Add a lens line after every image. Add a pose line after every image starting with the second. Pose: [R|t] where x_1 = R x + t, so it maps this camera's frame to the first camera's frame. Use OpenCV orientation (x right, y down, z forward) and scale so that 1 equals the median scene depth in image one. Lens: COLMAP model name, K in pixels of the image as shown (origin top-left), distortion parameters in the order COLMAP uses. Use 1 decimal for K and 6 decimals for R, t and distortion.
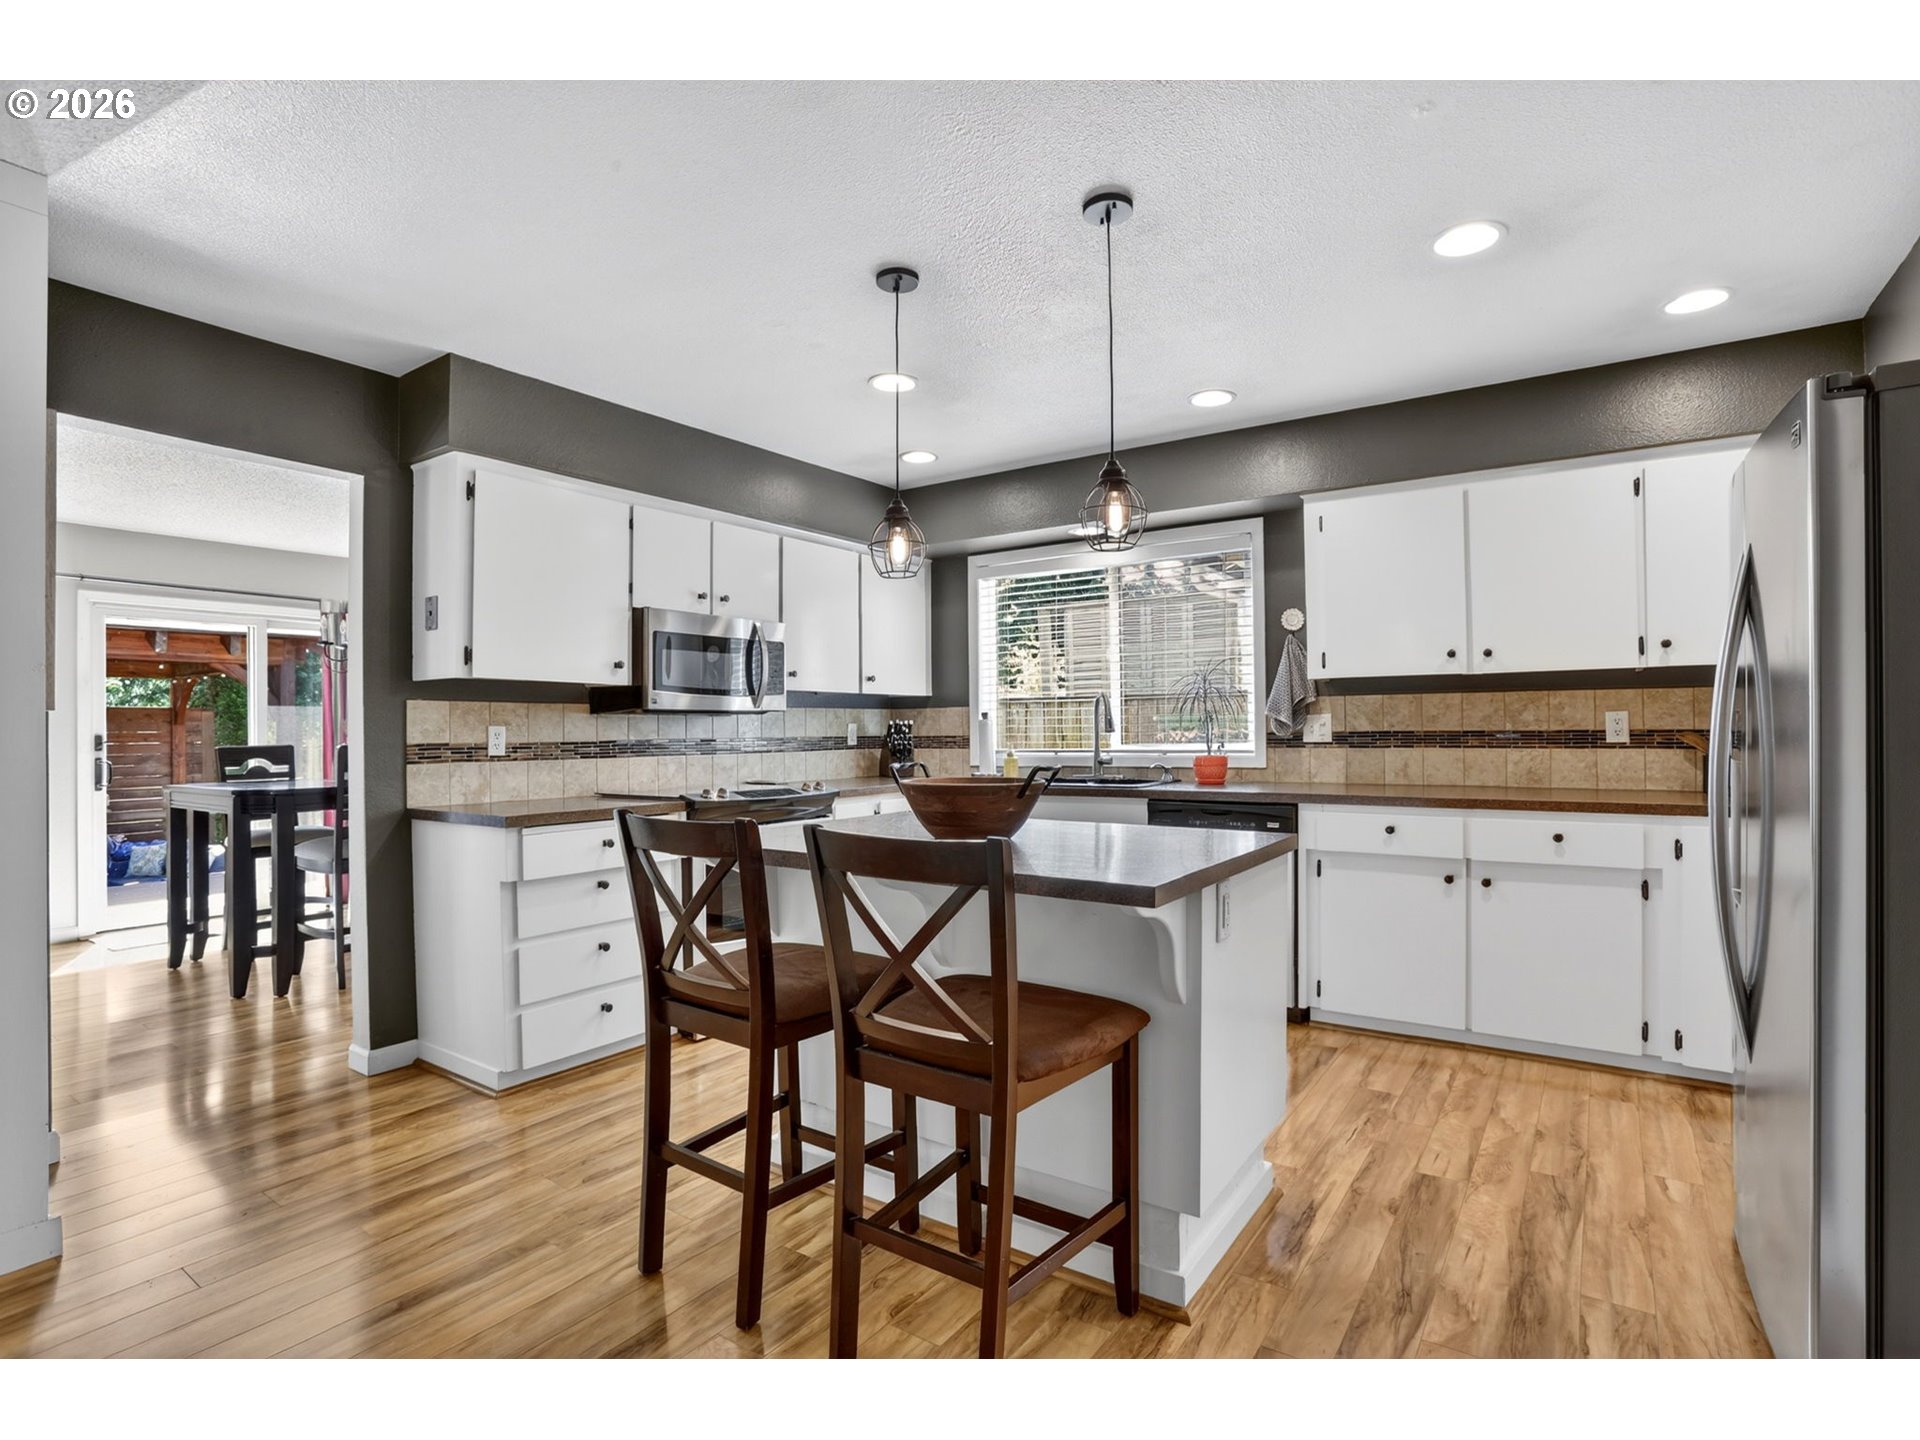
lens RADIAL K [[941.8, 0, 957.2], [0, 941.8, 713.3], [0, 0, 1]] dist [-0.070956, 0.028446]
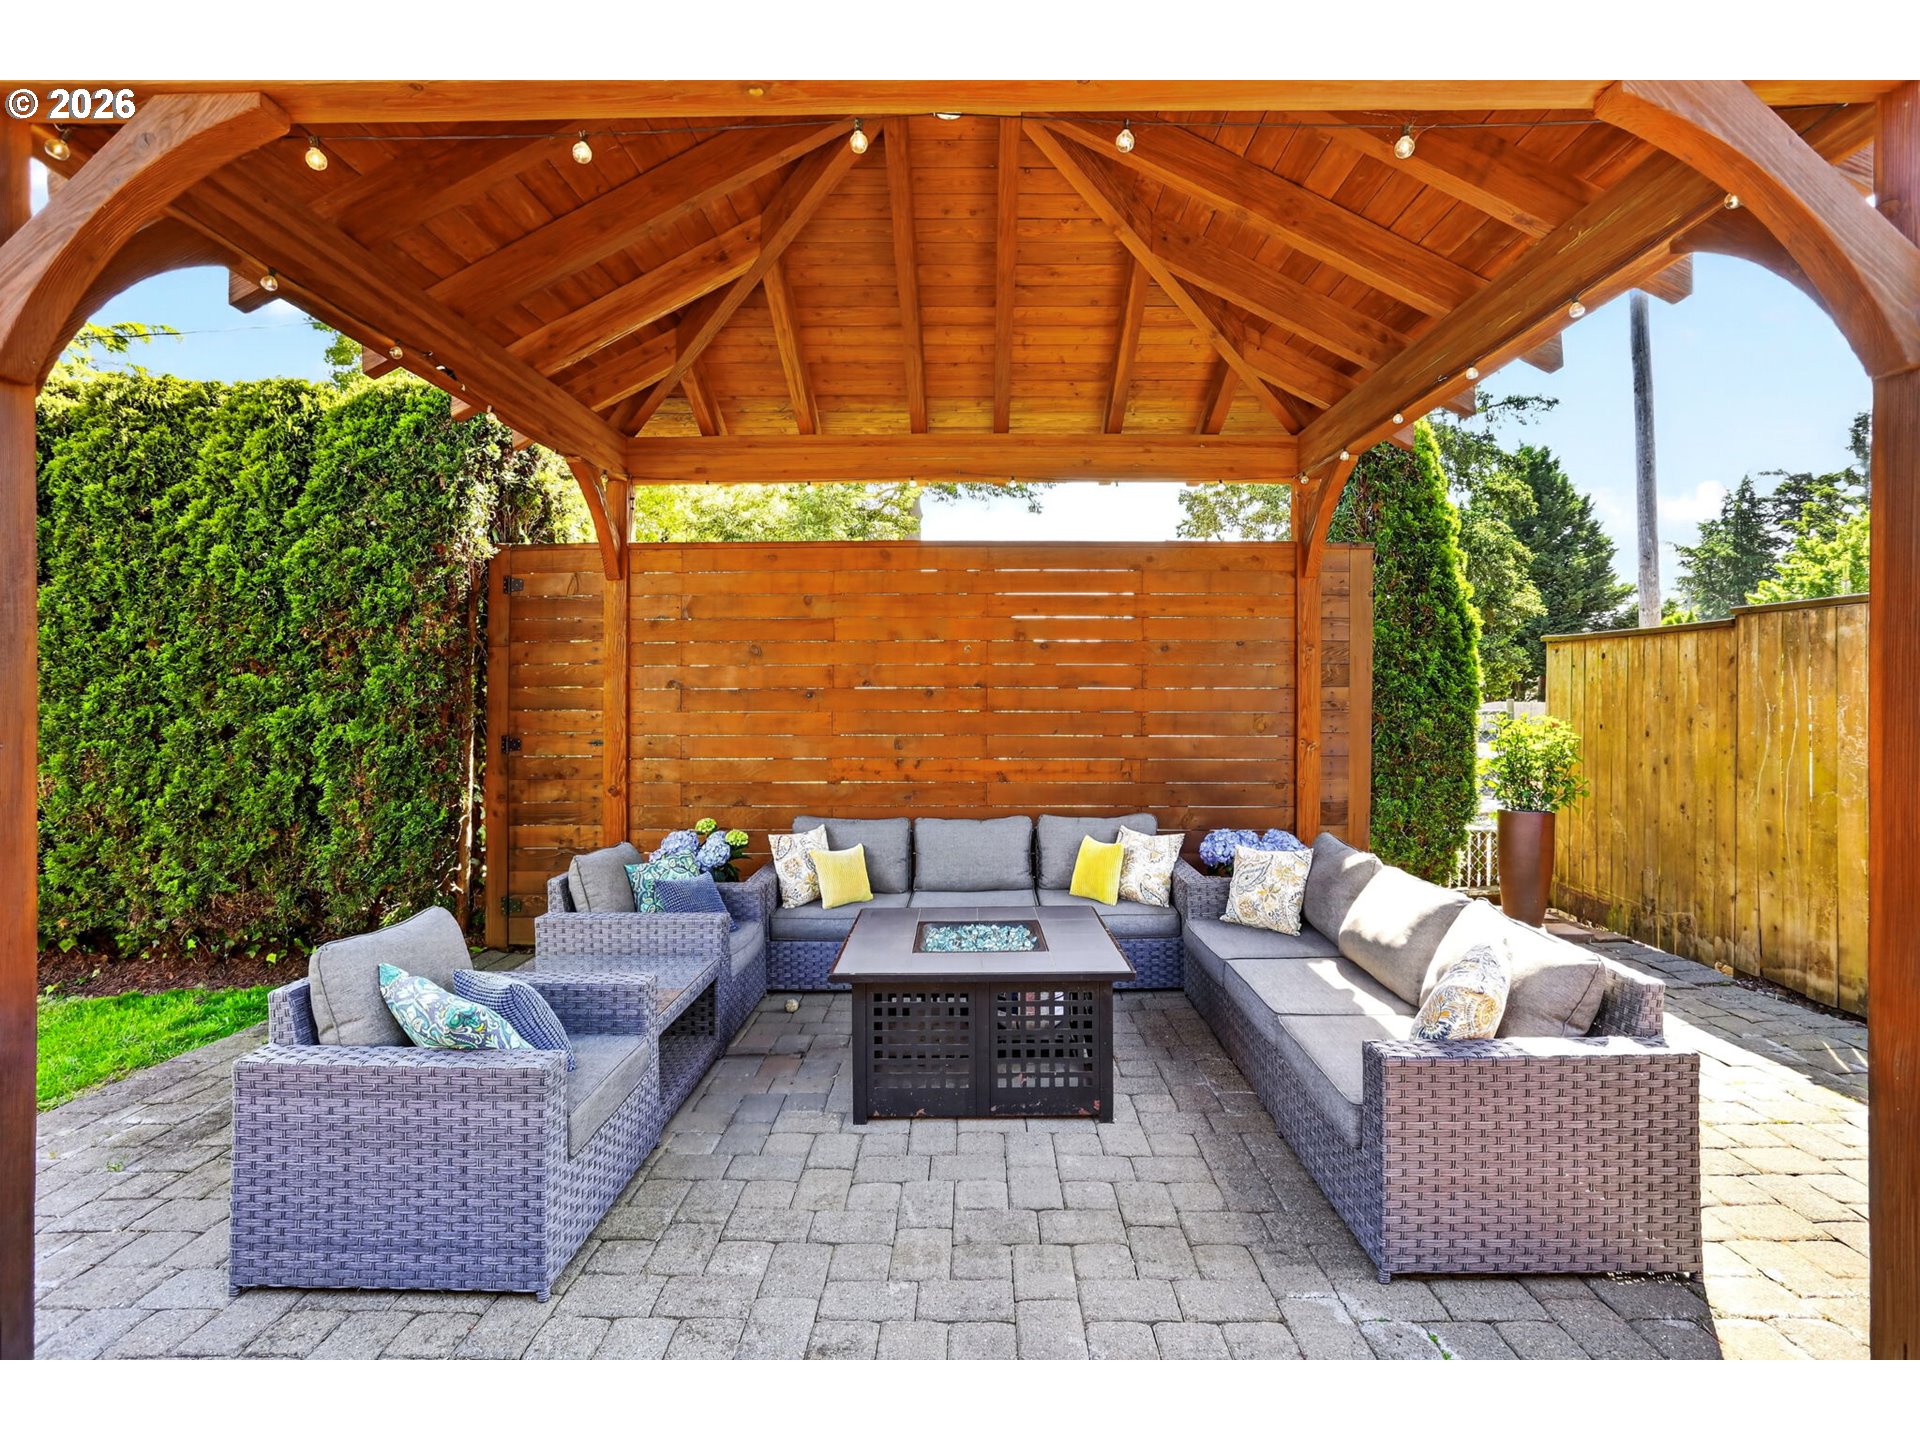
lens RADIAL K [[953.6, 0, 962.3], [0, 953.6, 696.0], [0, 0, 1]] dist [-0.063423, 0.028436]
pose [[0.562669, 0.014805, -0.826550, -1.808337], [0.002451, 0.999805, 0.019577, 0.200586], [0.826678, -0.013042, 0.562523, 1.888050]]
